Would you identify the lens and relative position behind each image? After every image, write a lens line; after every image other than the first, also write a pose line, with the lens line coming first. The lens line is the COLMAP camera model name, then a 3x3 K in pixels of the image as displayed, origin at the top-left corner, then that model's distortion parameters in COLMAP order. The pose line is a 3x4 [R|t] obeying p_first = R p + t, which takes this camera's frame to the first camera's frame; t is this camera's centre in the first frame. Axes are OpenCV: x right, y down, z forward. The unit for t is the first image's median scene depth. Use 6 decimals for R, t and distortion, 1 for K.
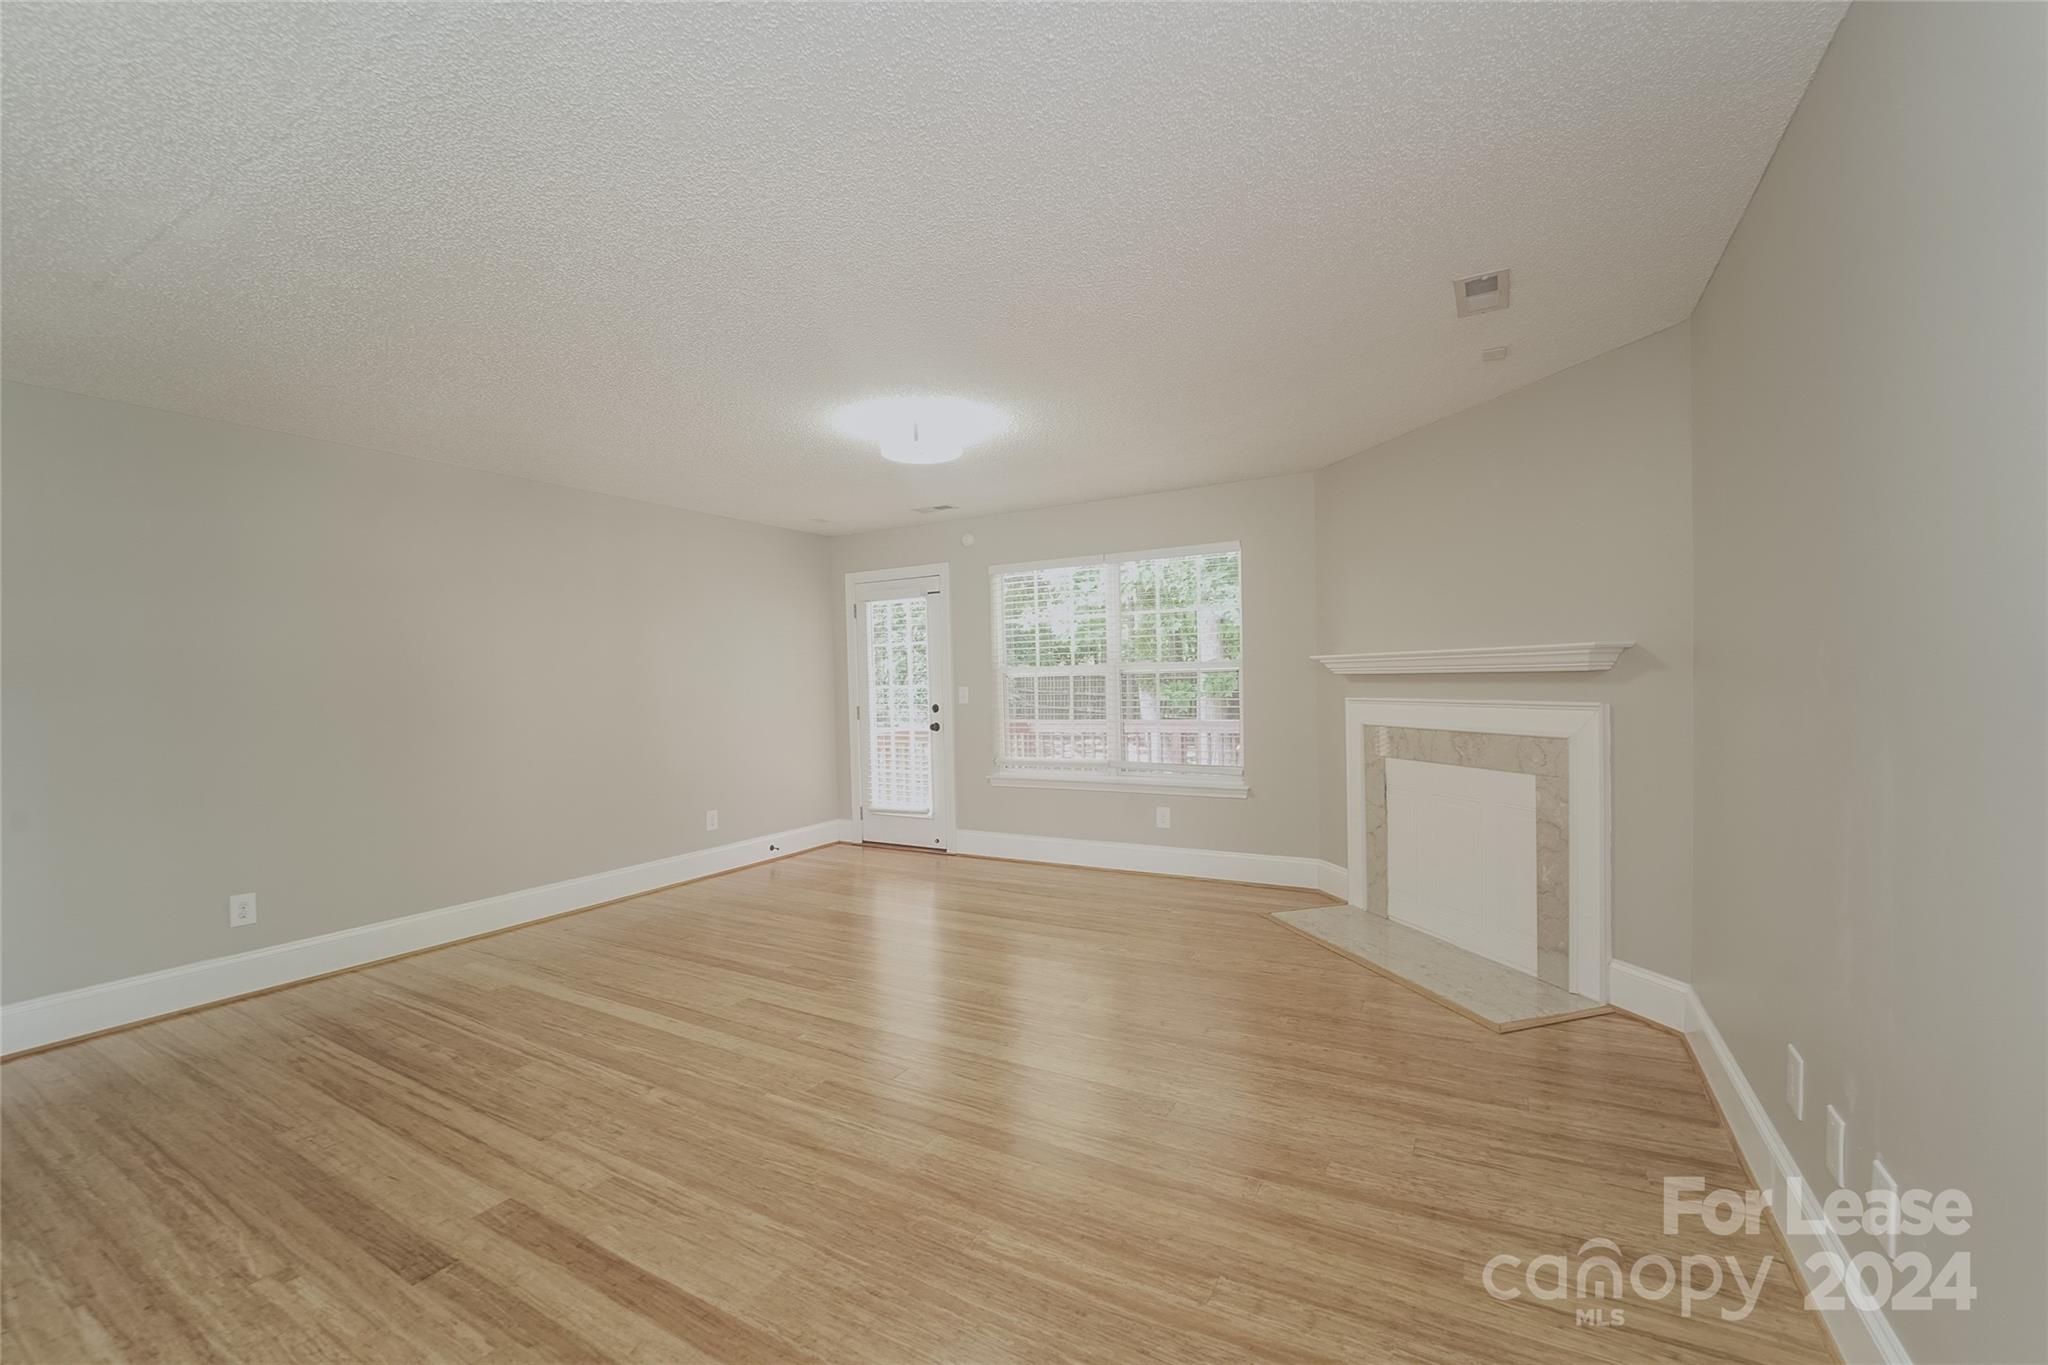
lens RADIAL K [[843.8, 0, 1024.0], [0, 843.8, 682.5], [0, 0, 1]] dist [-0.018276, -0.000017]
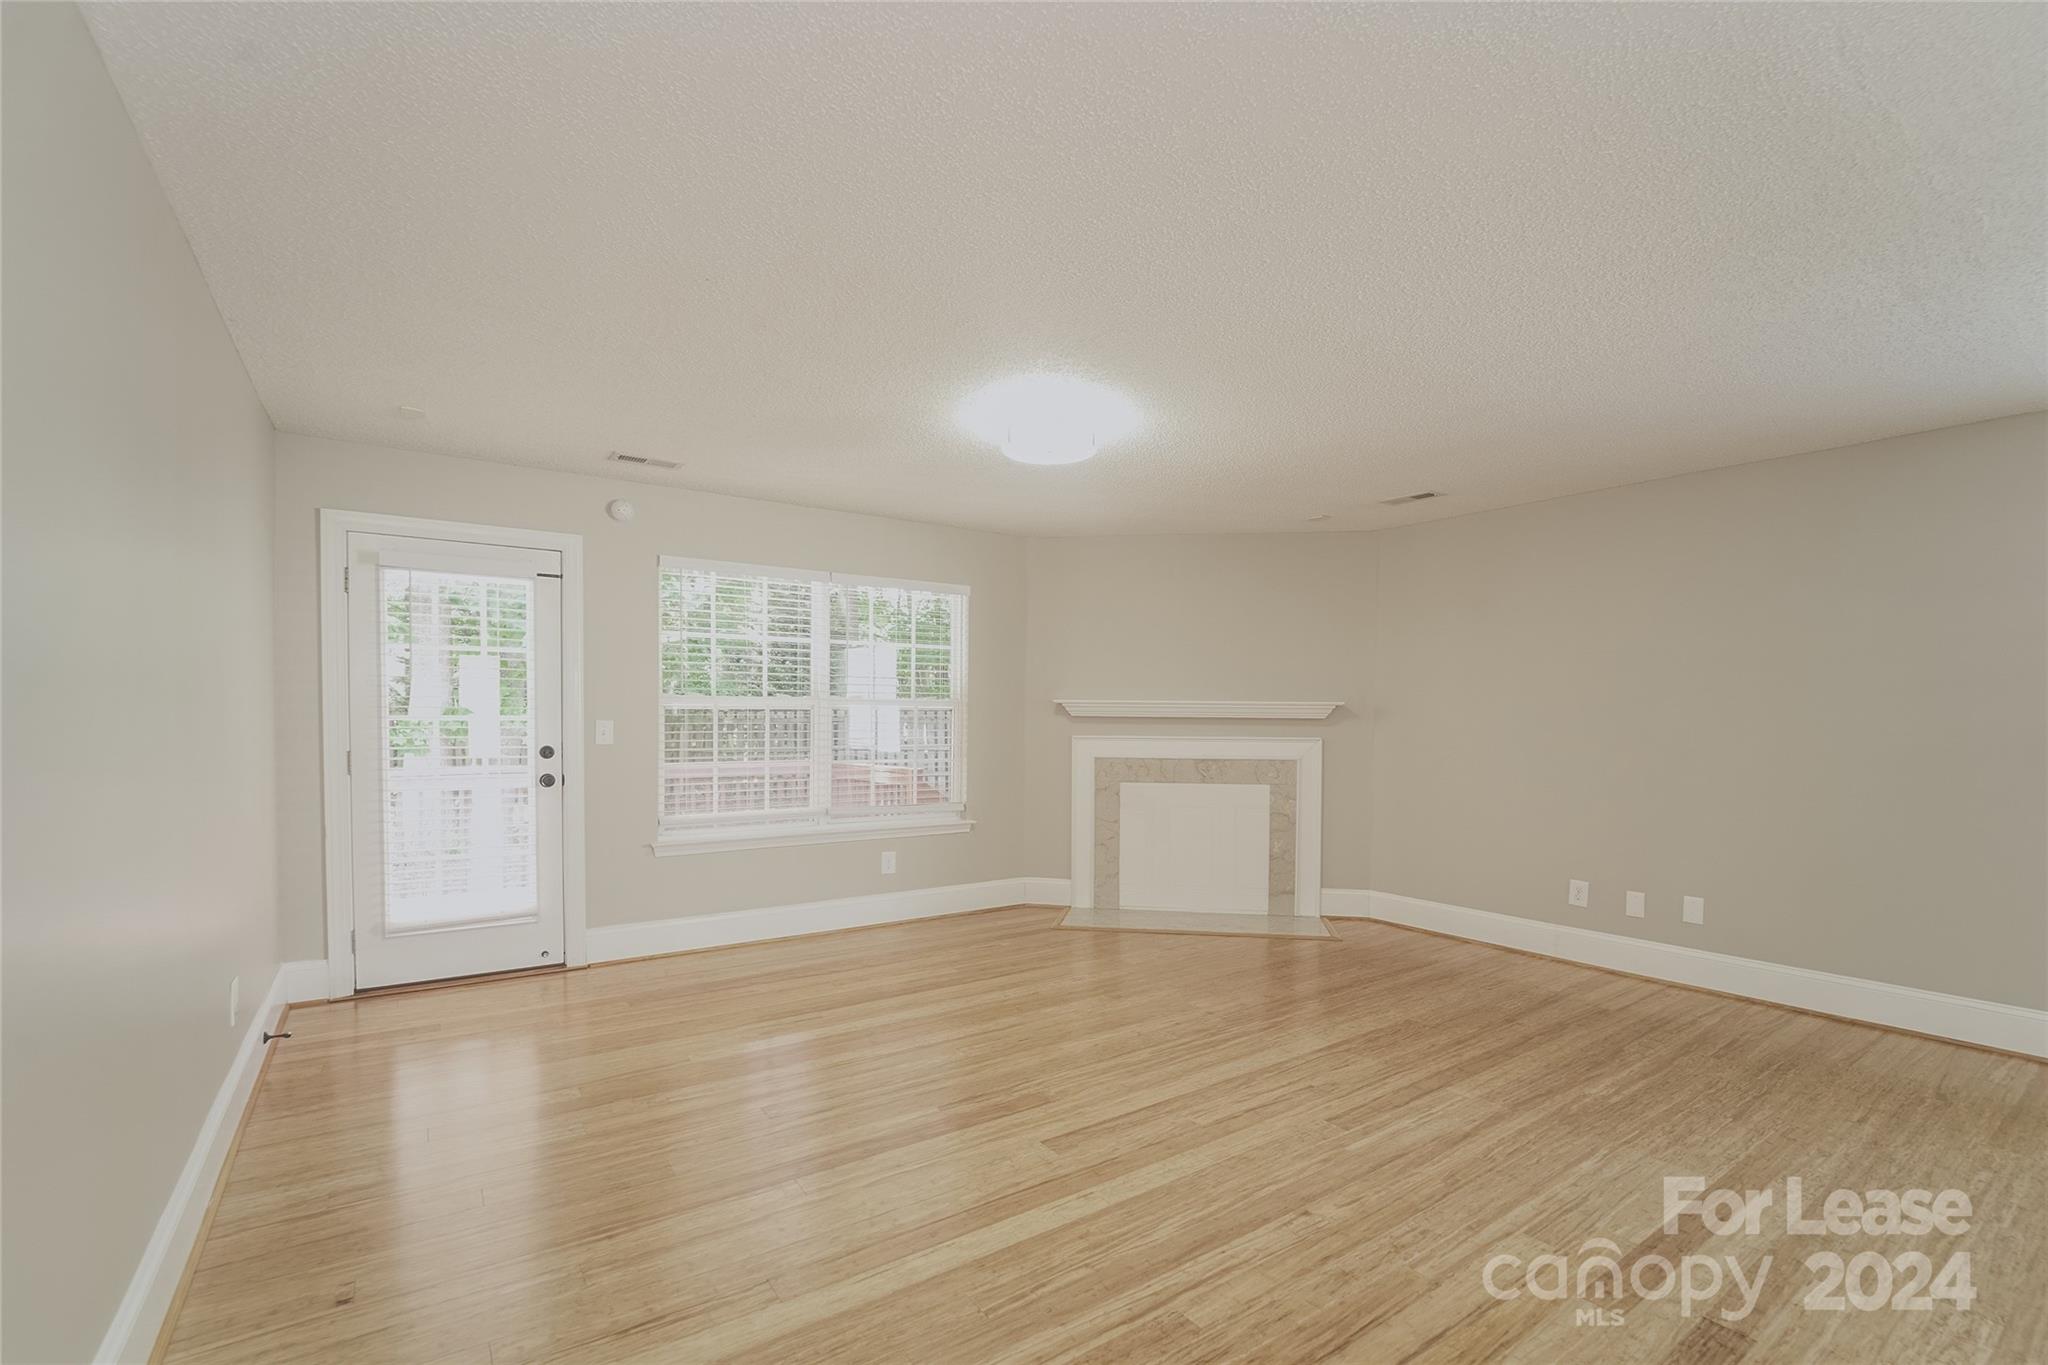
lens RADIAL K [[839.6, 0, 1086.9], [0, 839.6, 726.6], [0, 0, 1]] dist [-0.016581, -0.000019]
pose [[0.426346, 0.012292, 0.904476, -0.721302], [-0.014074, 0.999877, -0.006954, 0.013152], [-0.904450, -0.009765, 0.426467, 0.484383]]
